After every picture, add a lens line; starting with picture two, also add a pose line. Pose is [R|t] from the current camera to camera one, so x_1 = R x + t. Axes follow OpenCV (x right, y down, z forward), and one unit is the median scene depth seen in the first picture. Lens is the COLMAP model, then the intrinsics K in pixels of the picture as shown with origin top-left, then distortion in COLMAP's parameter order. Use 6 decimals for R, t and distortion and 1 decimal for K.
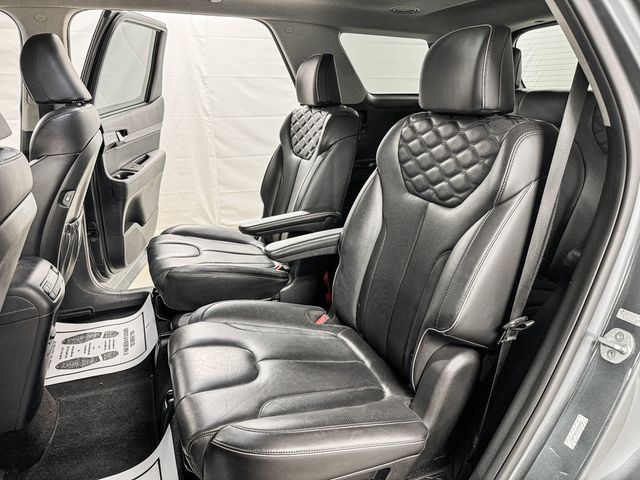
lens RADIAL K [[455.5, 0, 319.2], [0, 455.5, 239.8], [0, 0, 1]] dist [0.024193, -0.015162]
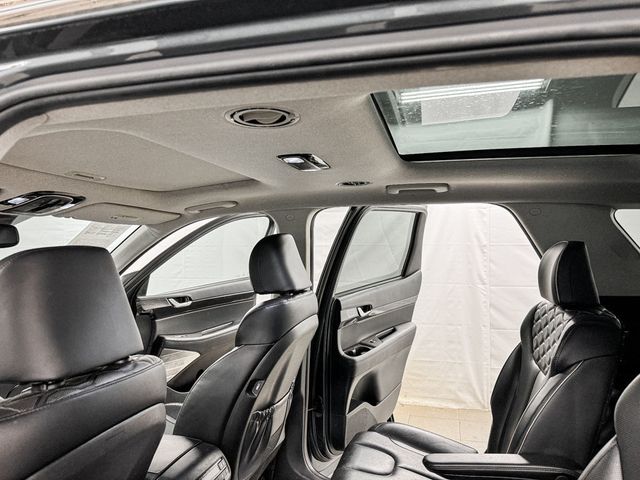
lens RADIAL K [[455.5, 0, 320.4], [0, 455.5, 240.5], [0, 0, 1]] dist [0.024193, -0.015162]
pose [[0.809883, -0.011408, -0.586481, 0.088915], [-0.181864, 0.945662, -0.269535, -0.086652], [0.557687, 0.324952, 0.763800, 0.120638]]
